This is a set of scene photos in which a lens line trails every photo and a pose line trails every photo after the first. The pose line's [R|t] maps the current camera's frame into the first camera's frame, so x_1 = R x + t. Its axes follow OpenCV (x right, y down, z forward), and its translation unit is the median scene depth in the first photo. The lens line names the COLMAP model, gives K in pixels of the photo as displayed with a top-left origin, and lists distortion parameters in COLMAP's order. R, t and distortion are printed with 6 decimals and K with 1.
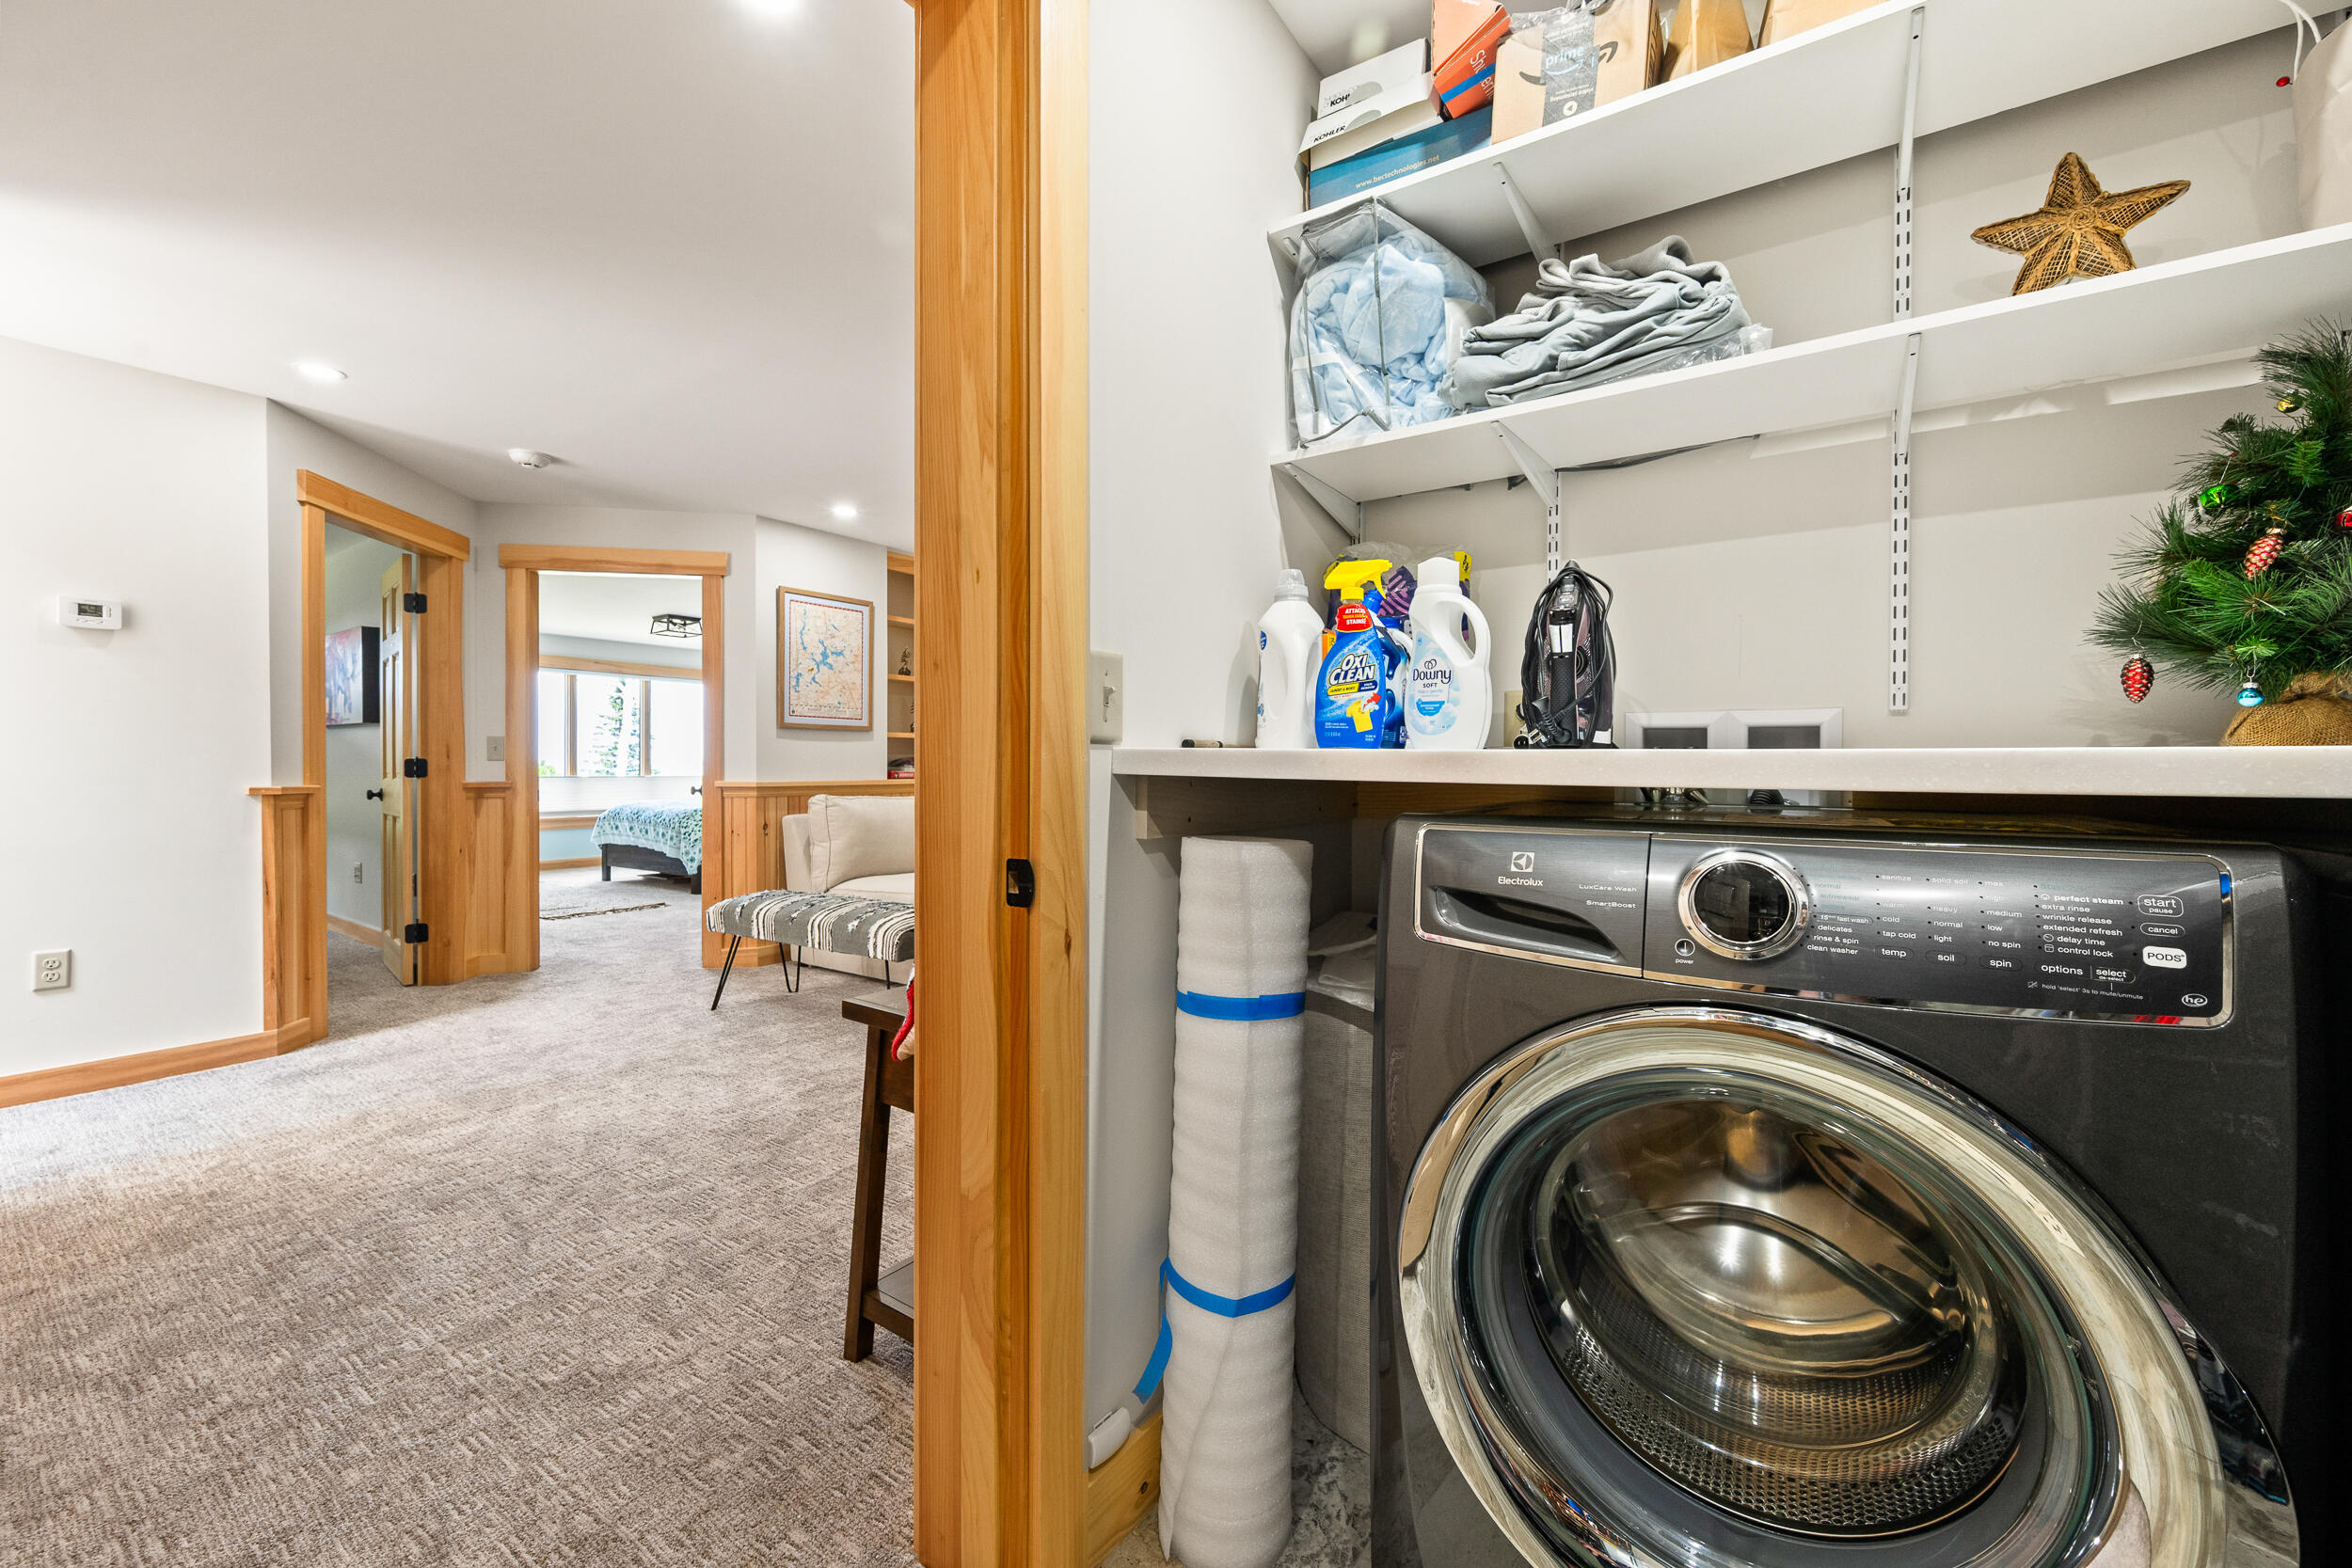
lens RADIAL K [[922.9, 0, 1171.1], [0, 922.9, 776.5], [0, 0, 1]] dist [-0.001955, 0.000226]
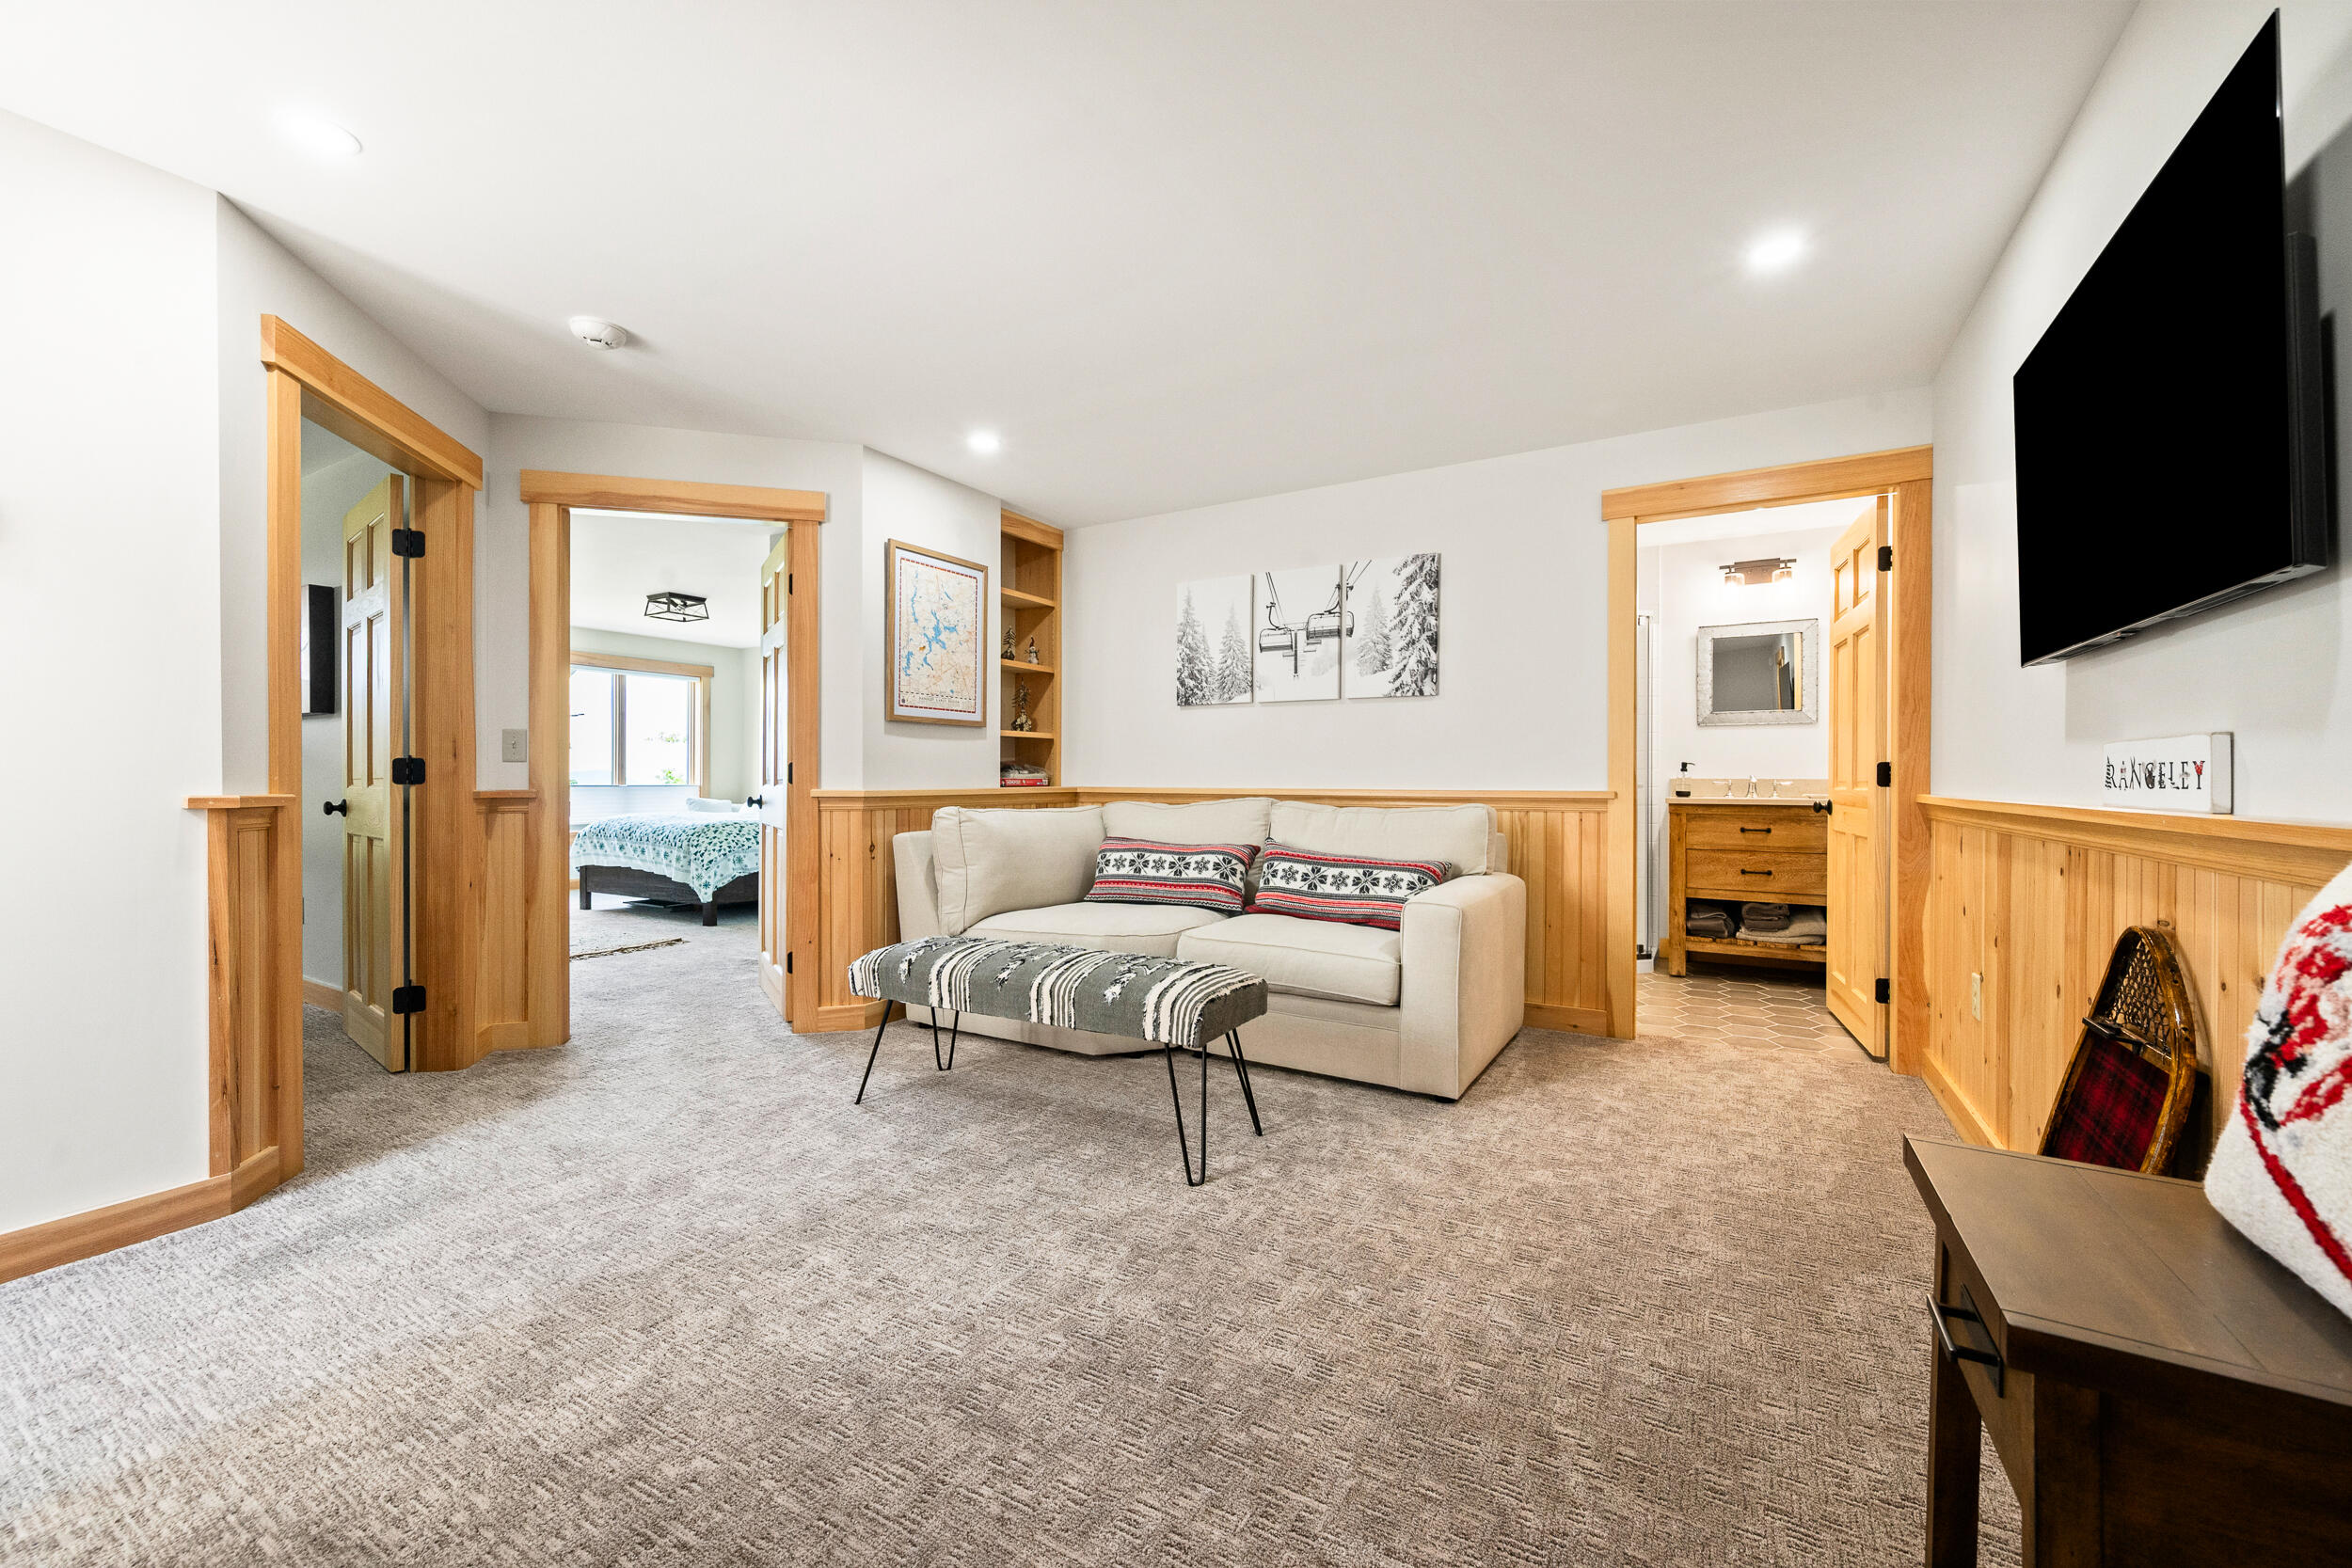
lens RADIAL K [[922.9, 0, 1181.8], [0, 922.9, 784.9], [0, 0, 1]] dist [-0.001955, 0.000226]
pose [[0.996826, -0.000478, 0.079610, -0.259968], [0.000689, 0.999996, -0.002629, 0.003795], [-0.079609, 0.002675, 0.996823, 0.220428]]
